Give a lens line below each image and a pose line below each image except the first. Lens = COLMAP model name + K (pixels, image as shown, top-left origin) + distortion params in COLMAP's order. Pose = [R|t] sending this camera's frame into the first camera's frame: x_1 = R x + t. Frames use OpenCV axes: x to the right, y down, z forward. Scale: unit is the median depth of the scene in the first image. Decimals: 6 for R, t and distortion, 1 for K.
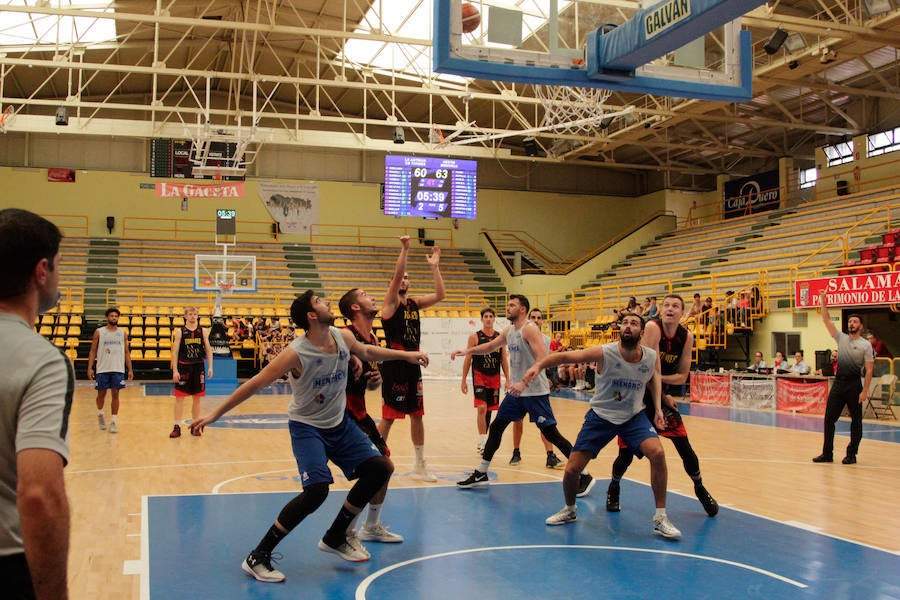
lens RADIAL K [[1002.0, 0, 448.4], [0, 1002.0, 301.8], [0, 0, 1]] dist [-0.105097, 0.000000]
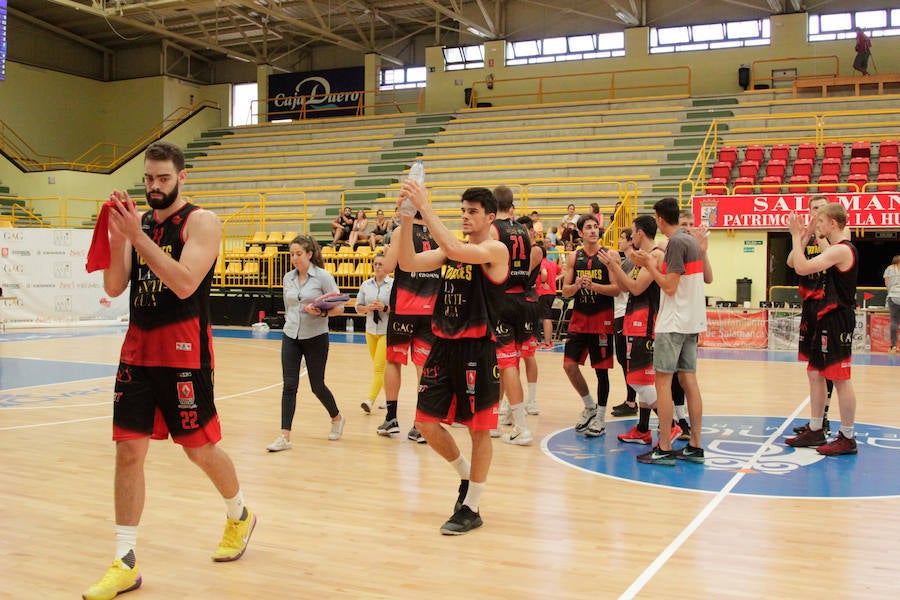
lens RADIAL K [[1002.0, 0, 457.2], [0, 1002.0, 278.2], [0, 0, 1]] dist [-0.105097, 0.000000]
pose [[0.684995, -0.010710, 0.728469, -0.291317], [-0.030212, 0.998614, 0.043092, 0.012644], [-0.727921, -0.051526, 0.683722, 0.395224]]
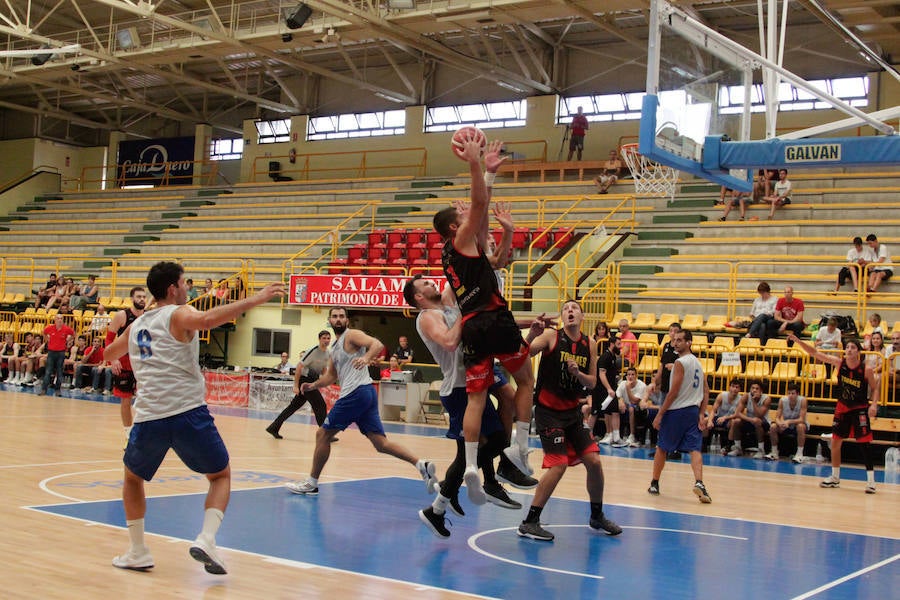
lens RADIAL K [[1254.2, 0, 467.3], [0, 1254.2, 305.1], [0, 0, 1]] dist [-0.082441, 0.000000]
pose [[0.784690, 0.060384, 0.616941, -0.173166], [-0.074987, 0.997182, -0.002224, -0.001964], [-0.615337, -0.044518, 0.787006, -0.023040]]
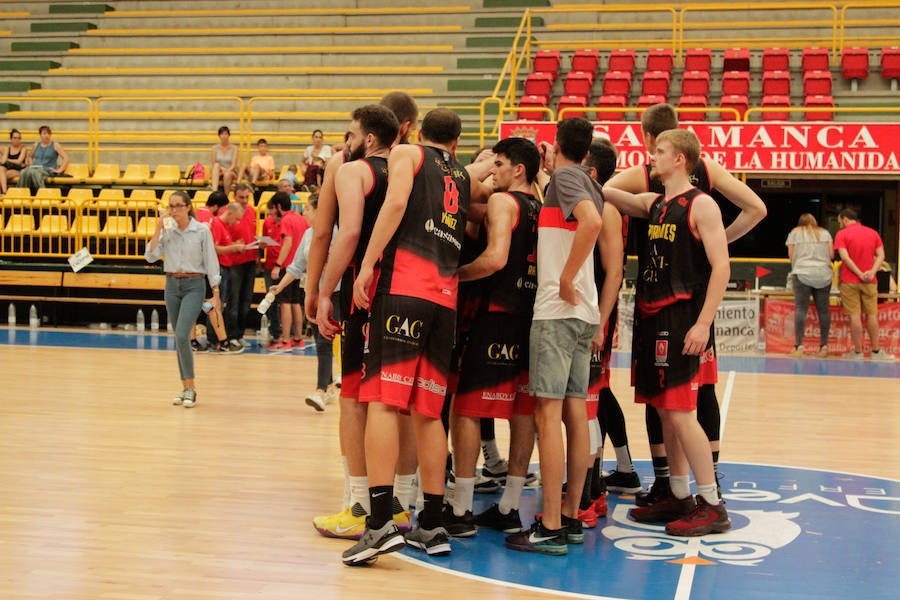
lens RADIAL K [[1428.8, 0, 442.6], [0, 1428.8, 293.7], [0, 0, 1]] dist [0.033847, 0.000000]
pose [[0.503002, -0.036388, 0.863519, -0.273301], [-0.049922, 0.996222, 0.071060, 0.014468], [-0.862842, -0.078852, 0.499285, 0.429002]]
